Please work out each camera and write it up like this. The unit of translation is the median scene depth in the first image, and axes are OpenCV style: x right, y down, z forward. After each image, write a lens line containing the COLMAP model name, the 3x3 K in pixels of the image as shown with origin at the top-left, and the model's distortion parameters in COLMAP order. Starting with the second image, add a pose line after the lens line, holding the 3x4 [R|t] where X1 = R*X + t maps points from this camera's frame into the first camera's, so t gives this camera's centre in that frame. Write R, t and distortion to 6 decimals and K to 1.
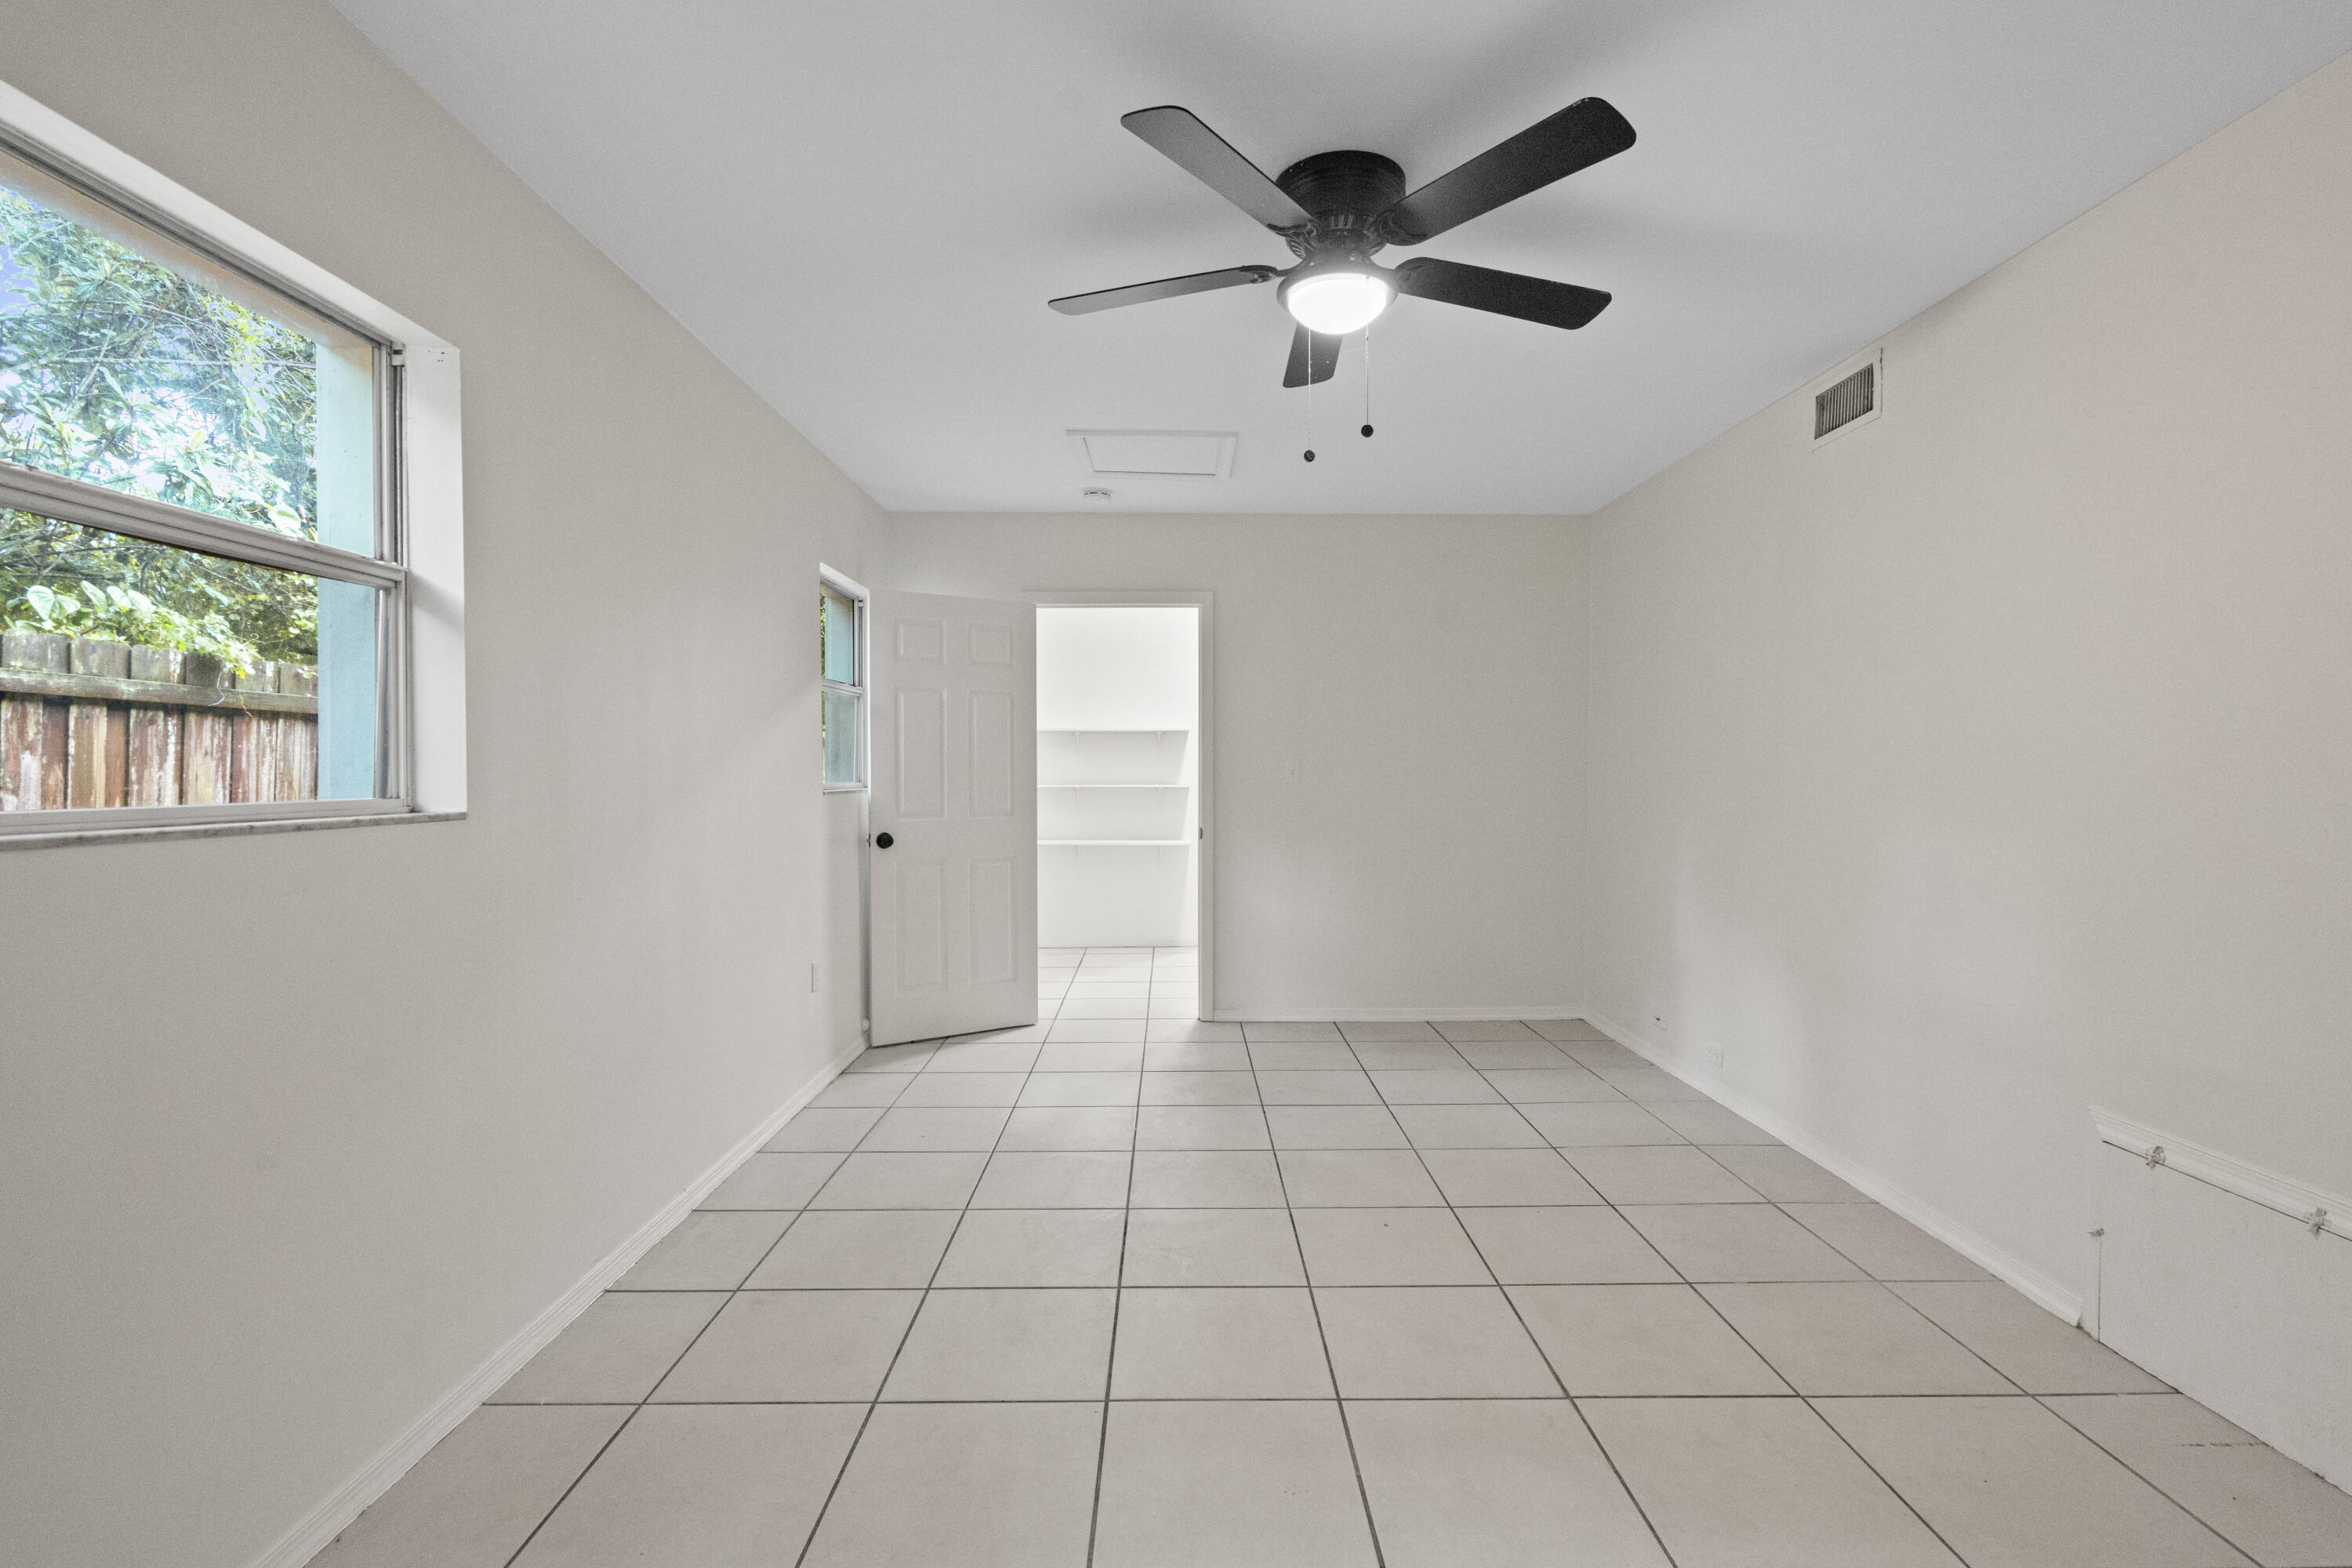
lens RADIAL K [[1065.9, 0, 1171.2], [0, 1065.9, 777.9], [0, 0, 1]] dist [-0.006548, 0.001176]
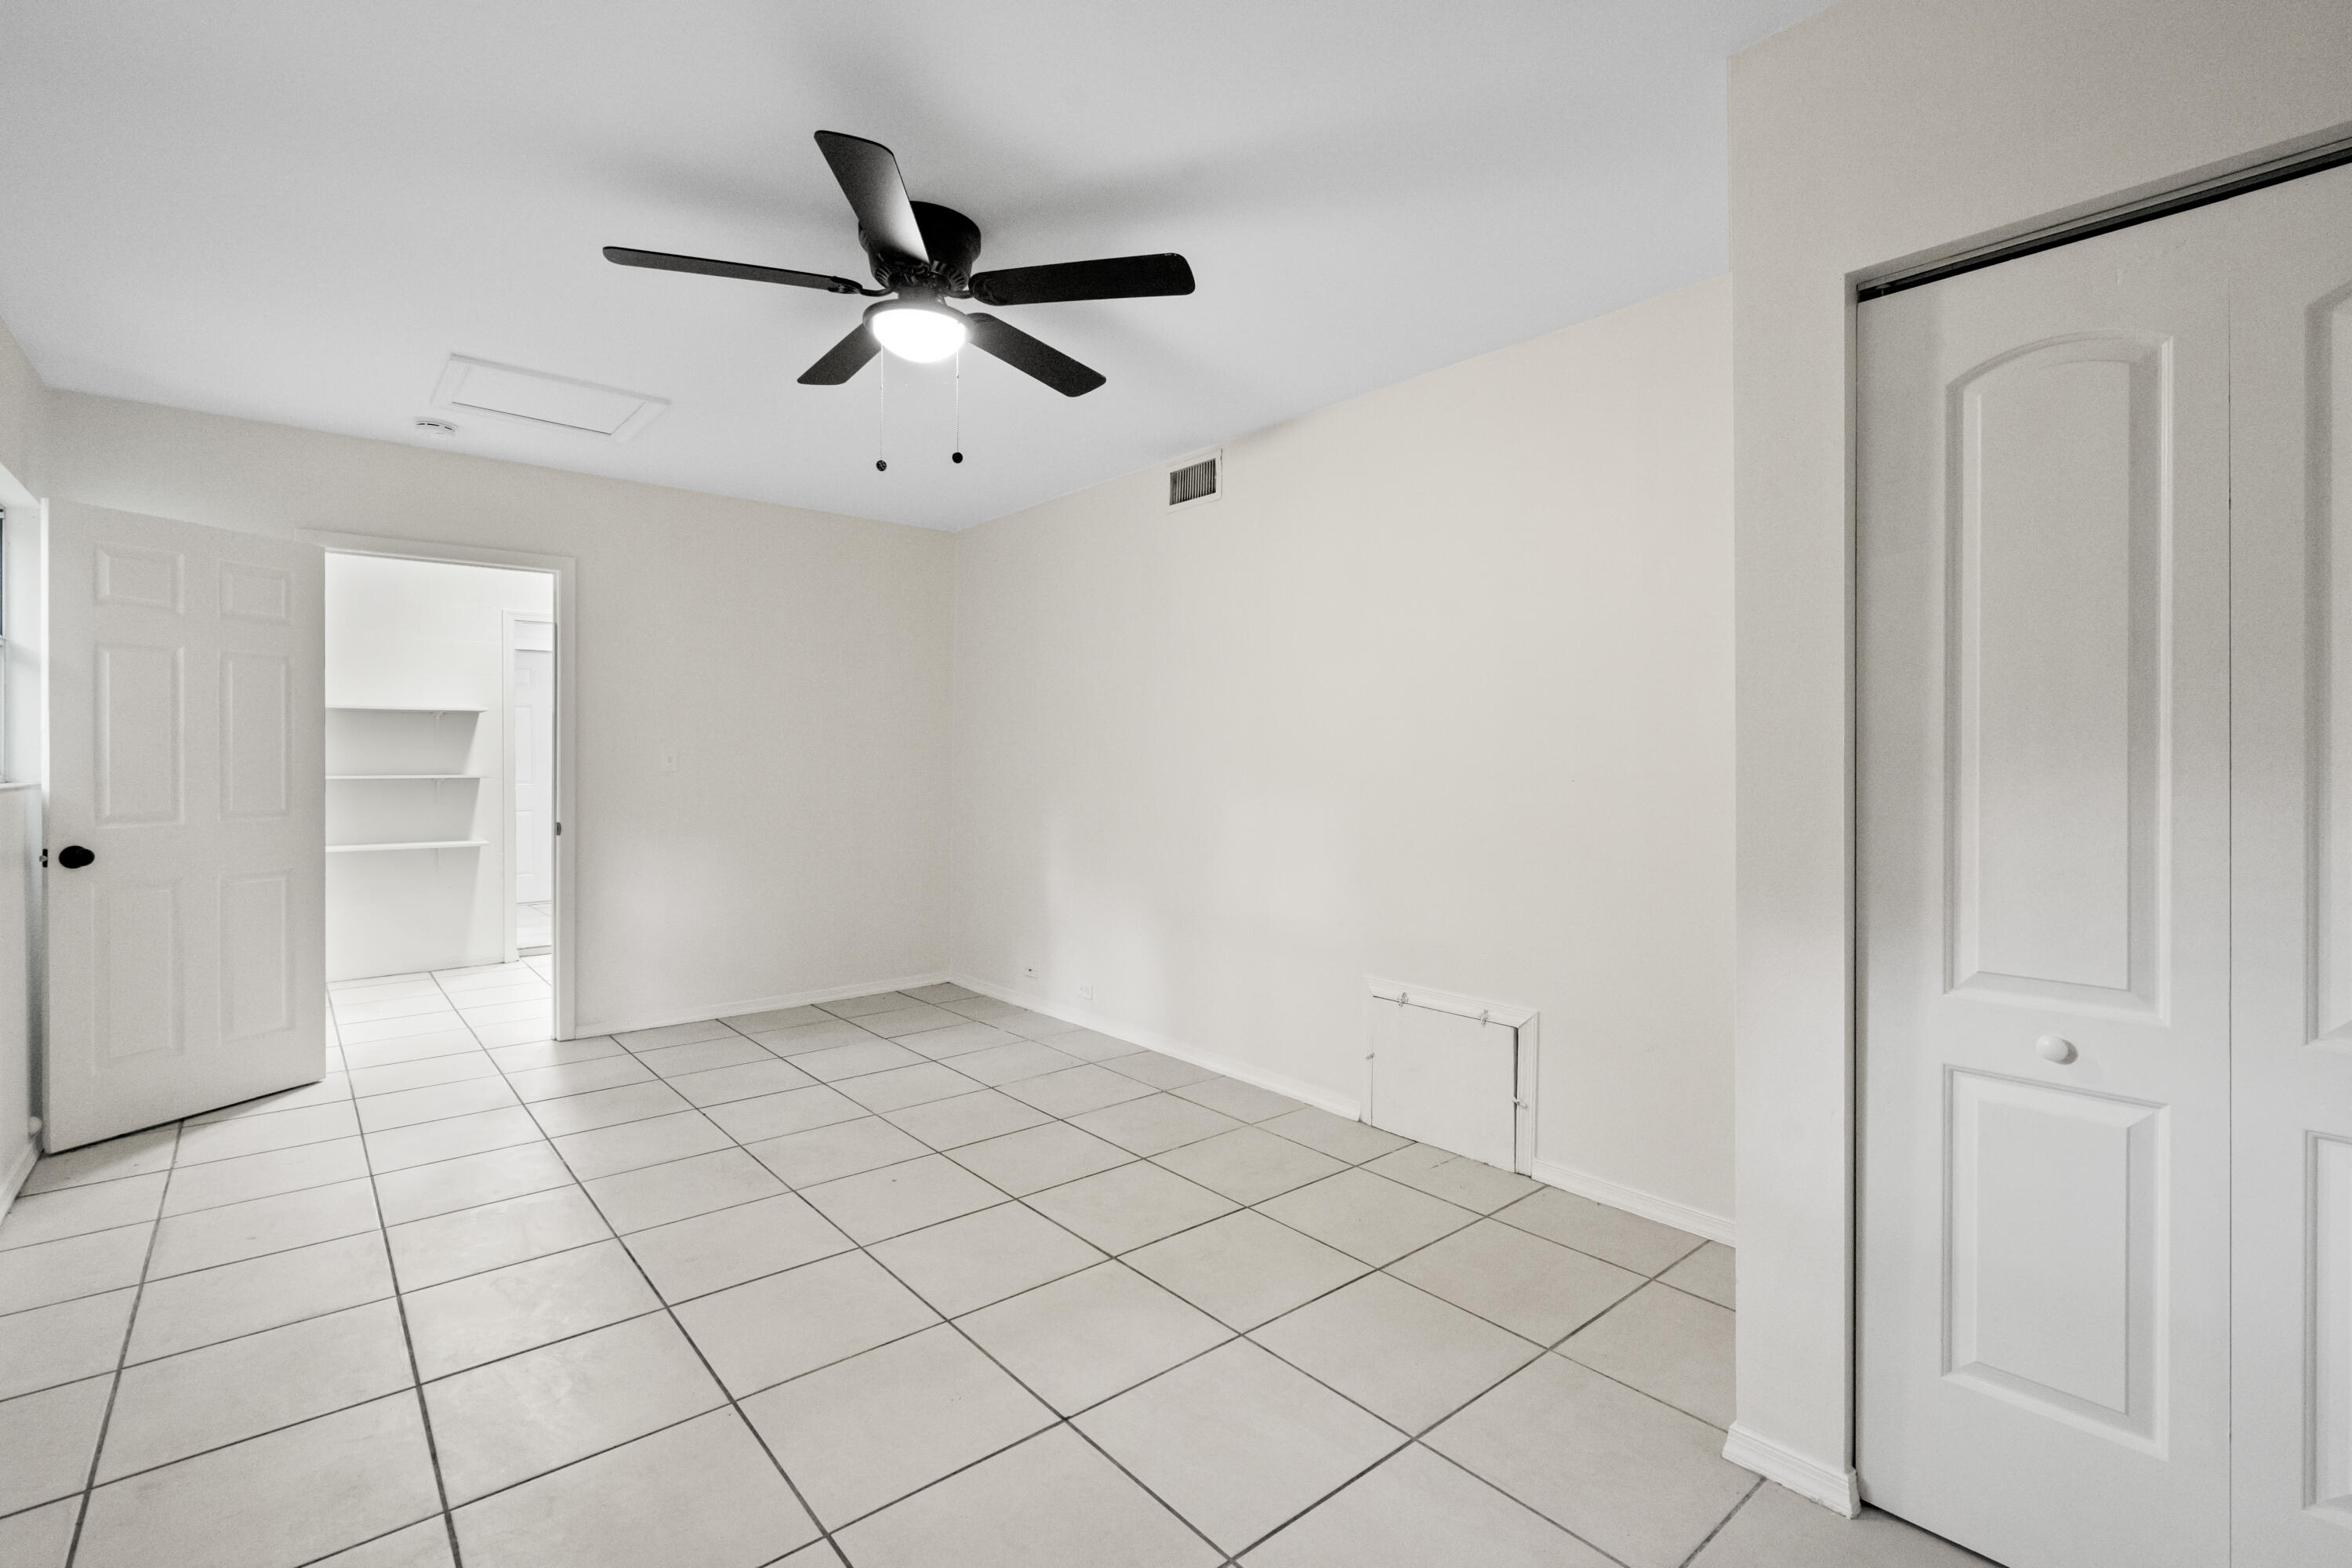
lens RADIAL K [[1066.2, 0, 1174.6], [0, 1066.2, 749.8], [0, 0, 1]] dist [-0.010091, 0.004064]
pose [[0.767226, 0.004930, 0.641358, -0.176479], [0.004601, 0.999902, -0.013191, 0.000597], [-0.641361, 0.013071, 0.767128, -0.006913]]
